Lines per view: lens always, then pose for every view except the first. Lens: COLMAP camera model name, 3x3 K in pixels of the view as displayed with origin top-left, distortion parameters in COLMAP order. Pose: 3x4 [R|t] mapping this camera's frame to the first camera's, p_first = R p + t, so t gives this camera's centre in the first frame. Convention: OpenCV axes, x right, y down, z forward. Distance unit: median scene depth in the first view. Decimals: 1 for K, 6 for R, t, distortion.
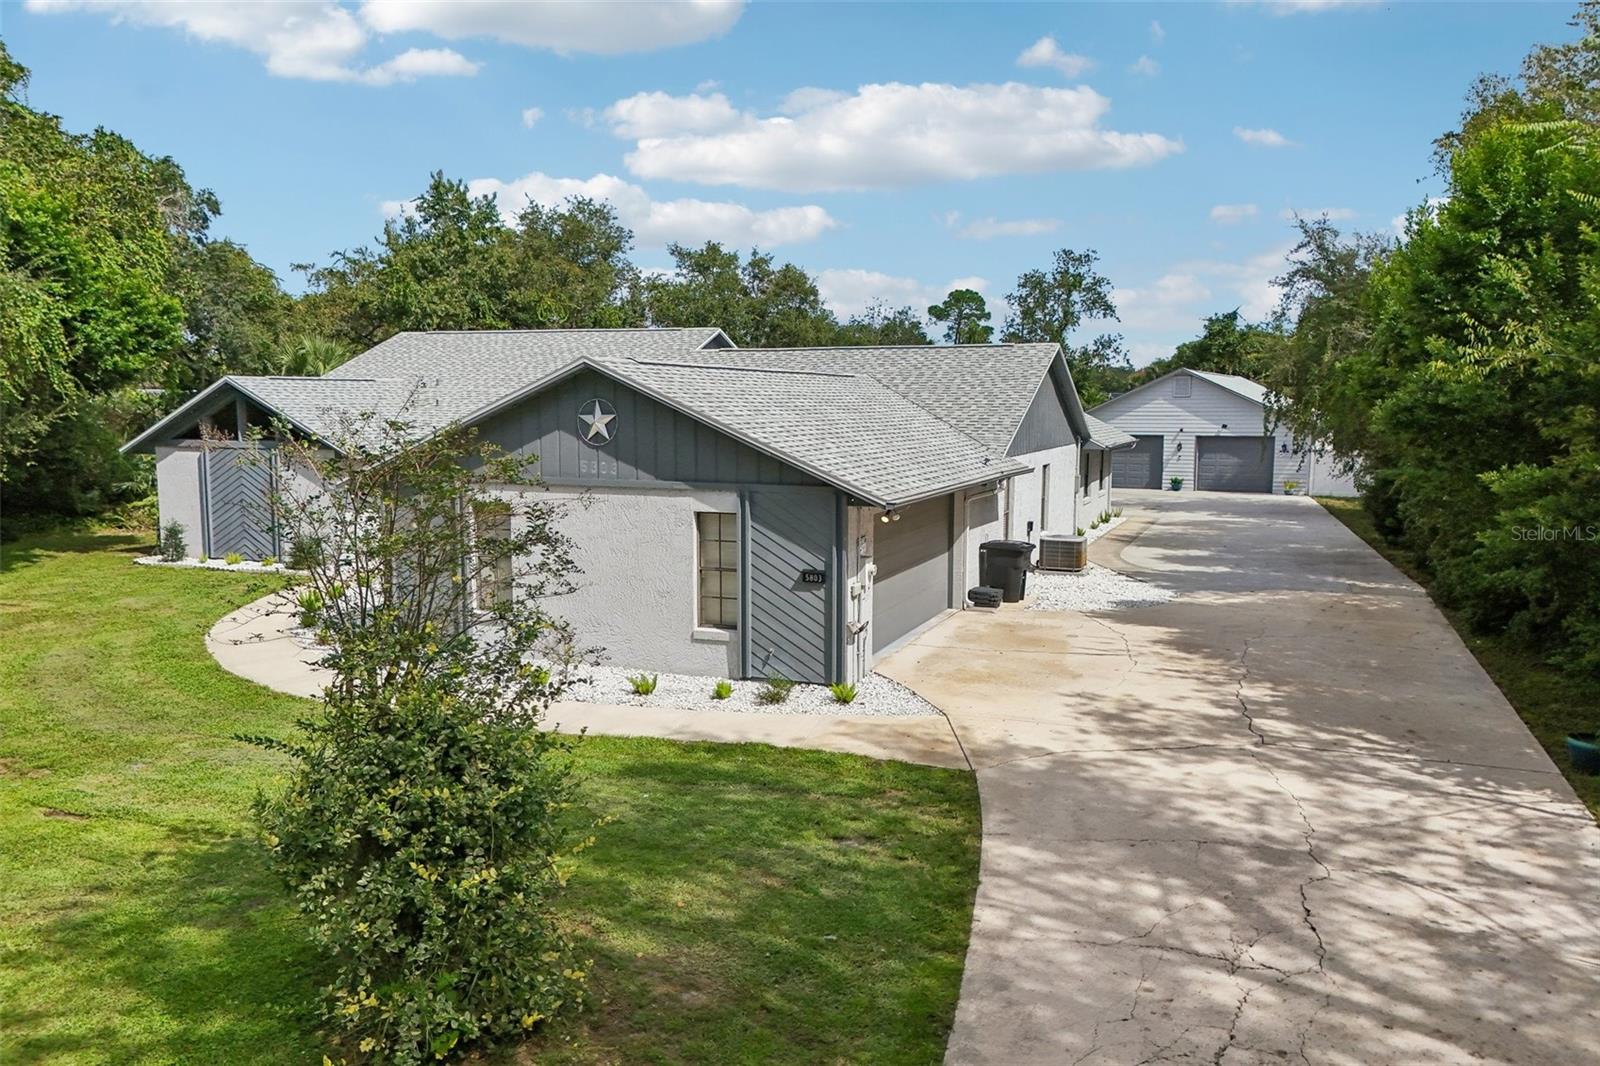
lens RADIAL K [[1154.7, 0, 800.0], [0, 1154.7, 533.0], [0, 0, 1]] dist [0.092457, -0.096764]
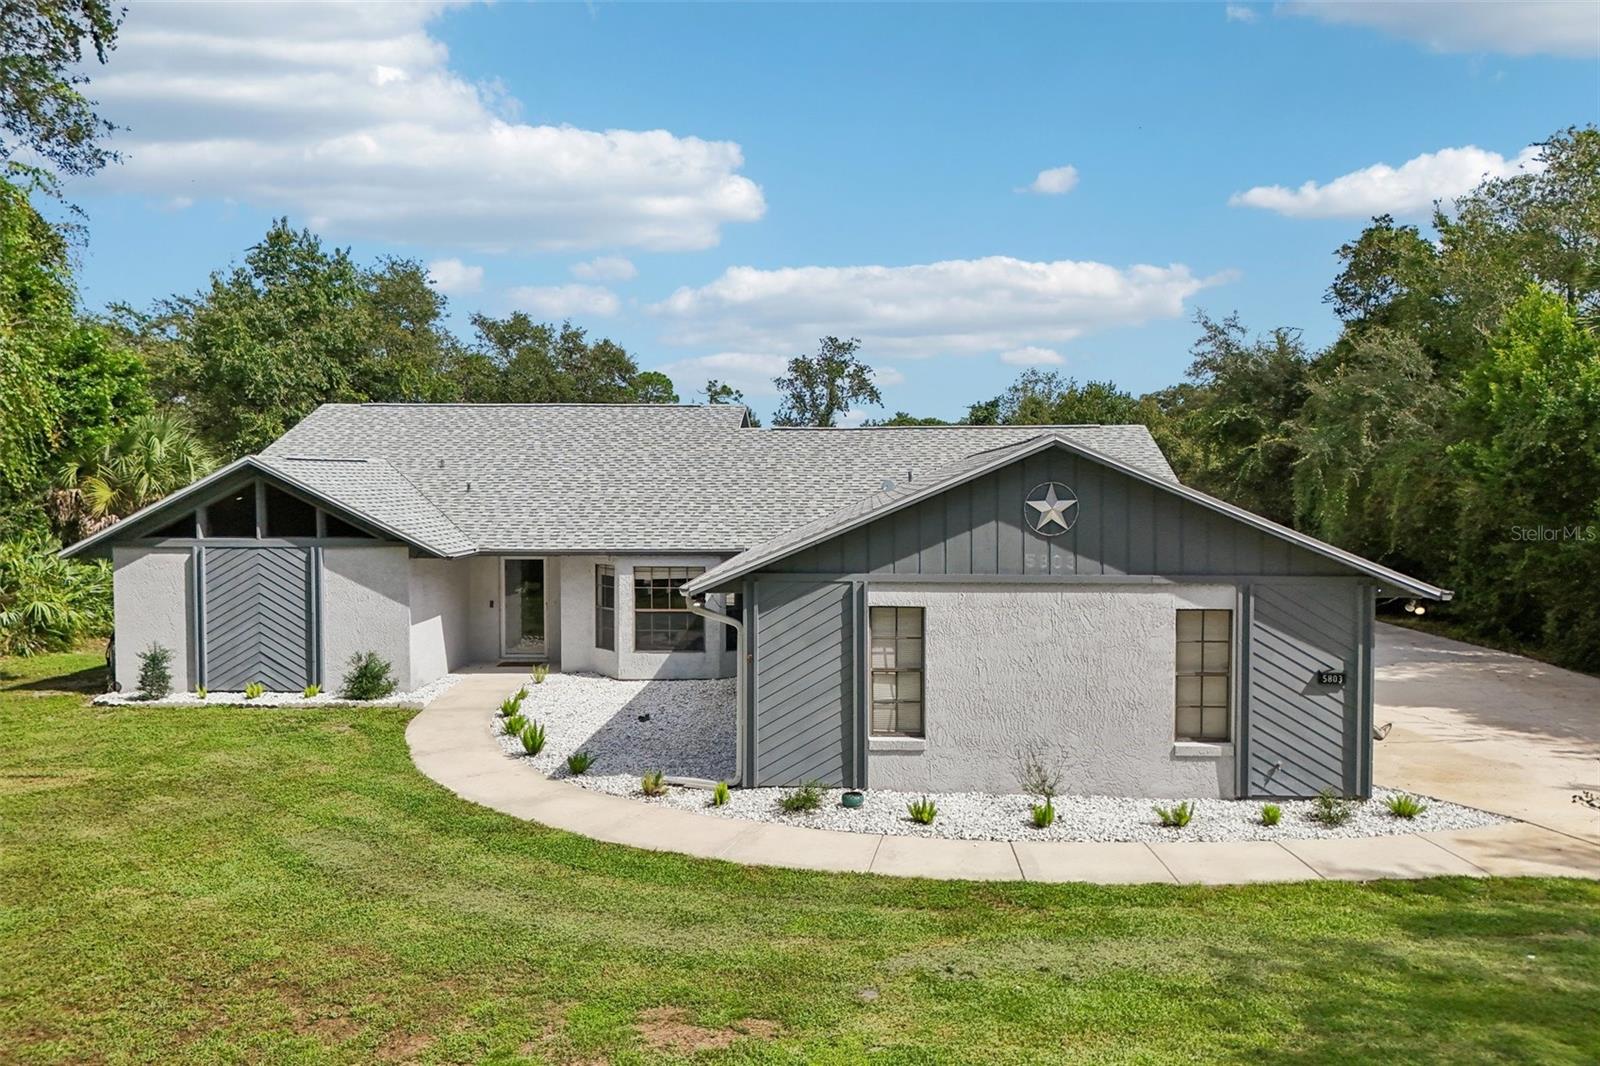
lens RADIAL K [[1154.7, 0, 800.0], [0, 1154.7, 533.0], [0, 0, 1]] dist [0.092457, -0.096764]
pose [[0.949392, -0.017015, 0.313634, -0.373103], [0.038703, 0.997259, -0.063055, -0.018417], [-0.311701, 0.072002, 0.947448, 0.143907]]
